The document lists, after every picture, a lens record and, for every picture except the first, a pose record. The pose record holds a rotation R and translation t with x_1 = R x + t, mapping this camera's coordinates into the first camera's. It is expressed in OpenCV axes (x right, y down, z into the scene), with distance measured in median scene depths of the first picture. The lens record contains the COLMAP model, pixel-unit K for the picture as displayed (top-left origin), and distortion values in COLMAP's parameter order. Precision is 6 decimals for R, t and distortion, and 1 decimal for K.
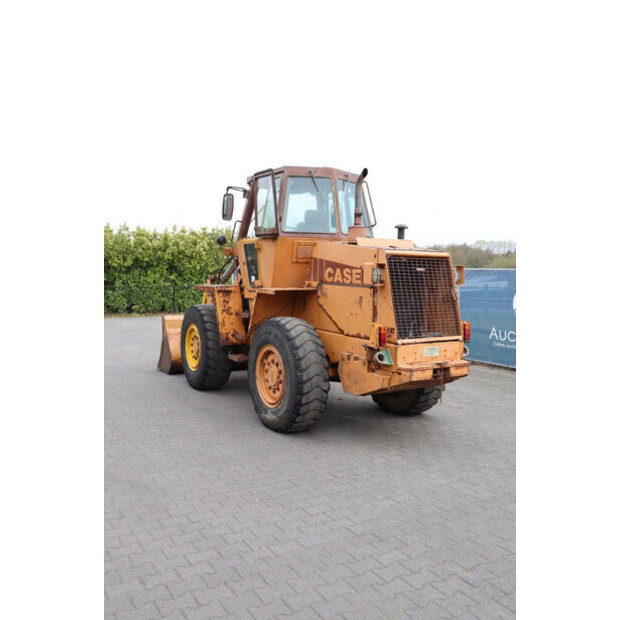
lens RADIAL K [[565.0, 0, 310.0], [0, 565.0, 310.0], [0, 0, 1]] dist [-0.105969, 0.000189]
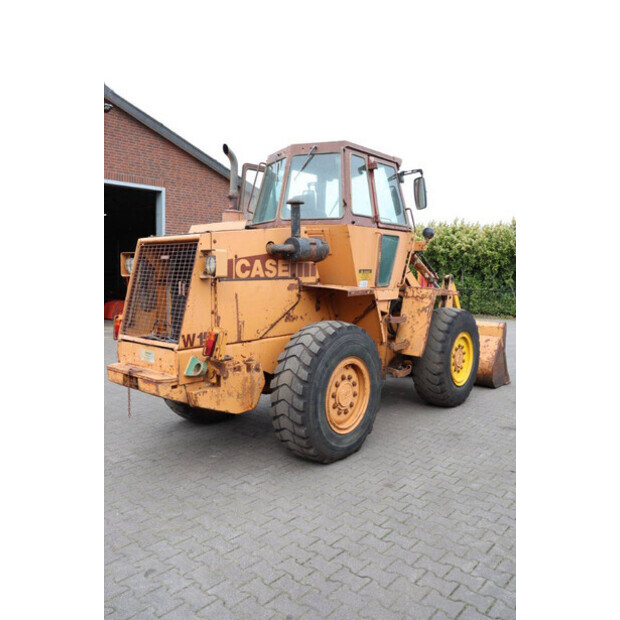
lens RADIAL K [[505.7, 0, 310.0], [0, 505.7, 310.0], [0, 0, 1]] dist [-0.174521, 0.129836]
pose [[0.322045, 0.057919, -0.944951, 0.909817], [-0.068179, 0.996954, 0.037871, -0.035066], [0.944266, 0.052229, 0.325013, 0.914175]]
